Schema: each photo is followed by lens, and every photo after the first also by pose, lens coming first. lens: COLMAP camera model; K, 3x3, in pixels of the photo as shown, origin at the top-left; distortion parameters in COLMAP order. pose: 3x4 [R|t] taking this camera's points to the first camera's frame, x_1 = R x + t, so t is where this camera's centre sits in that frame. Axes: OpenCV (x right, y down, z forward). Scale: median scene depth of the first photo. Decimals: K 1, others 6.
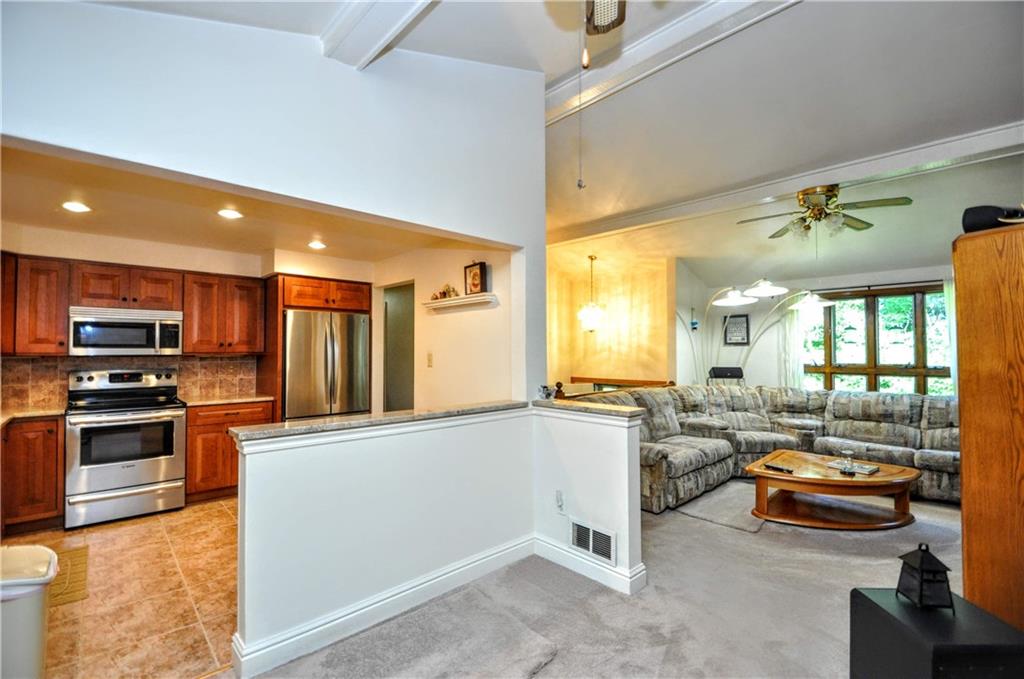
lens RADIAL K [[451.3, 0, 512.0], [0, 451.3, 339.5], [0, 0, 1]] dist [0.001896, -0.000490]
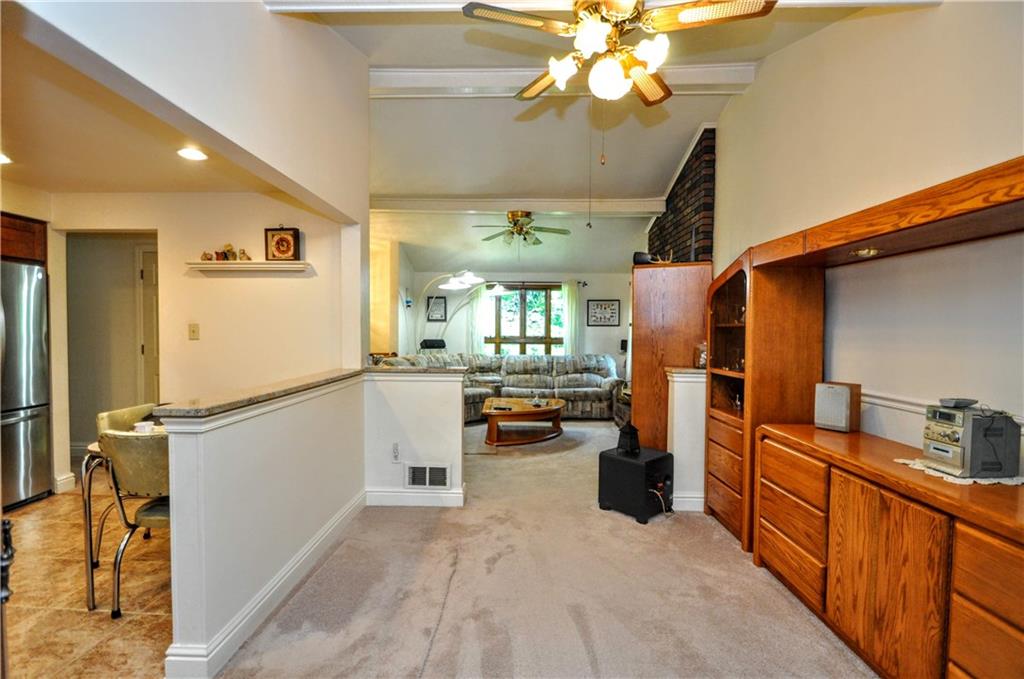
lens RADIAL K [[458.9, 0, 512.0], [0, 458.9, 339.5], [0, 0, 1]] dist [-0.004751, -0.000654]
pose [[0.705706, -0.008983, 0.708448, -0.295284], [-0.027125, 0.998844, 0.039685, 0.008807], [-0.707986, -0.047223, 0.704646, -0.015858]]
